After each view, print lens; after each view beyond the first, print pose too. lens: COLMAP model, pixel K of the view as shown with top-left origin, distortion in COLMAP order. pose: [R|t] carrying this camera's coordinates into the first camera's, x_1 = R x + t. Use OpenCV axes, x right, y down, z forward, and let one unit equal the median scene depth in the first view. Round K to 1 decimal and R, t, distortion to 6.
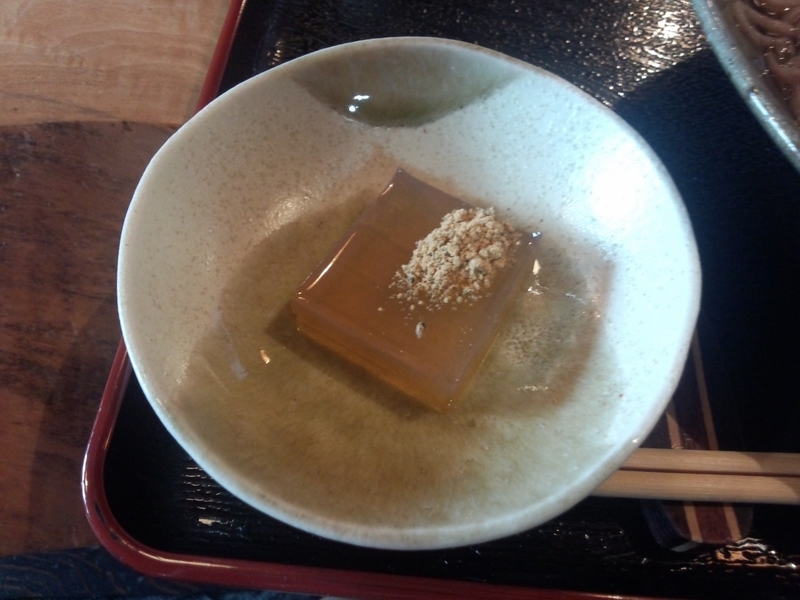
lens RADIAL K [[647.4, 0, 400.0], [0, 647.4, 300.0], [0, 0, 1]] dist [0.011413, -0.112031]
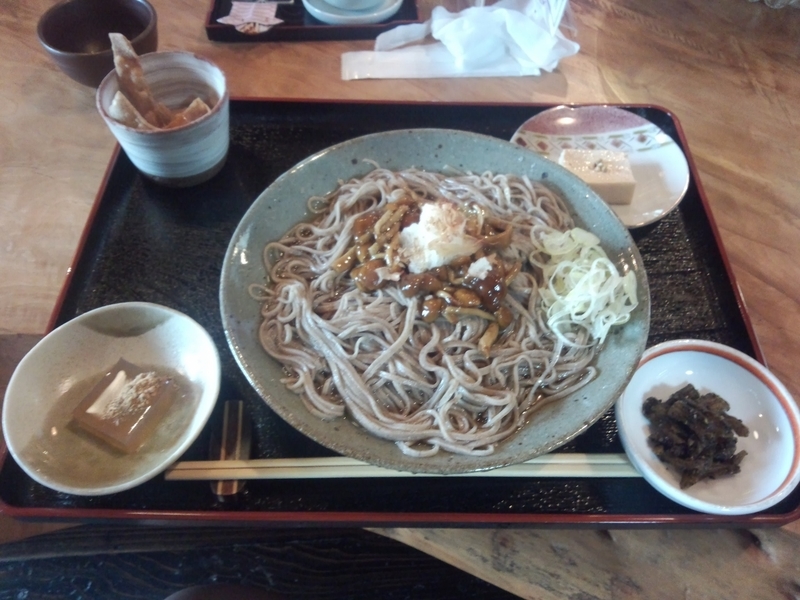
lens RADIAL K [[647.4, 0, 400.0], [0, 647.4, 300.0], [0, 0, 1]] dist [0.011413, -0.112031]
pose [[0.995962, -0.068433, 0.058107, 0.913196], [0.075700, 0.988112, -0.133809, -0.007417], [-0.048260, 0.137667, 0.989302, -1.505670]]
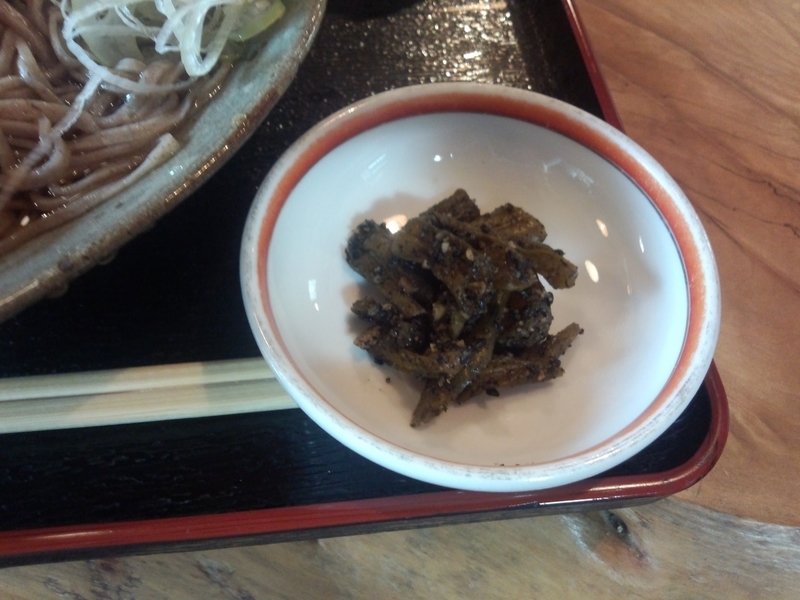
lens RADIAL K [[647.4, 0, 400.0], [0, 647.4, 300.0], [0, 0, 1]] dist [0.011413, -0.112031]
pose [[0.978233, -0.147489, 0.145970, 1.842962], [0.154365, 0.987325, -0.036898, 0.270734], [-0.138677, 0.058628, 0.988601, -0.148219]]
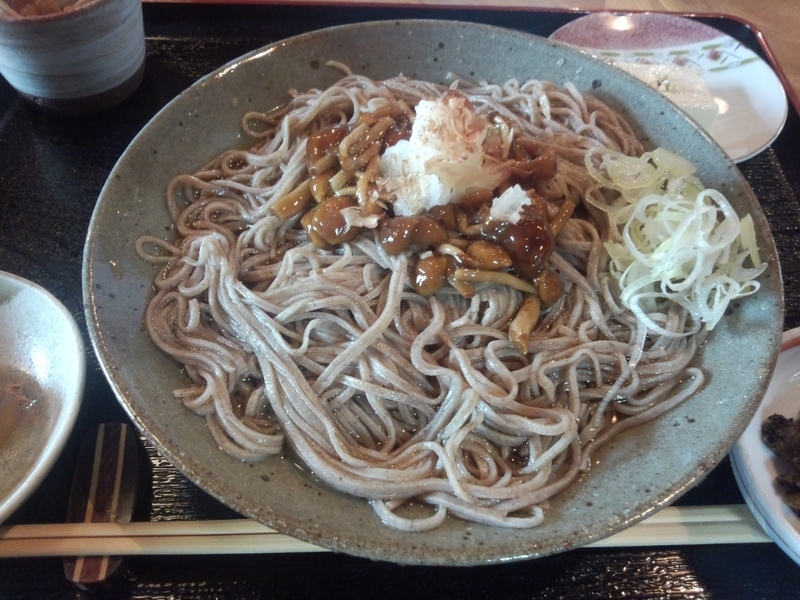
lens RADIAL K [[647.4, 0, 400.0], [0, 647.4, 300.0], [0, 0, 1]] dist [0.011413, -0.112031]
pose [[0.995025, -0.068215, 0.072607, 0.984432], [0.077481, 0.988005, -0.133575, -0.036946], [-0.062624, 0.138536, 0.988375, -0.598009]]
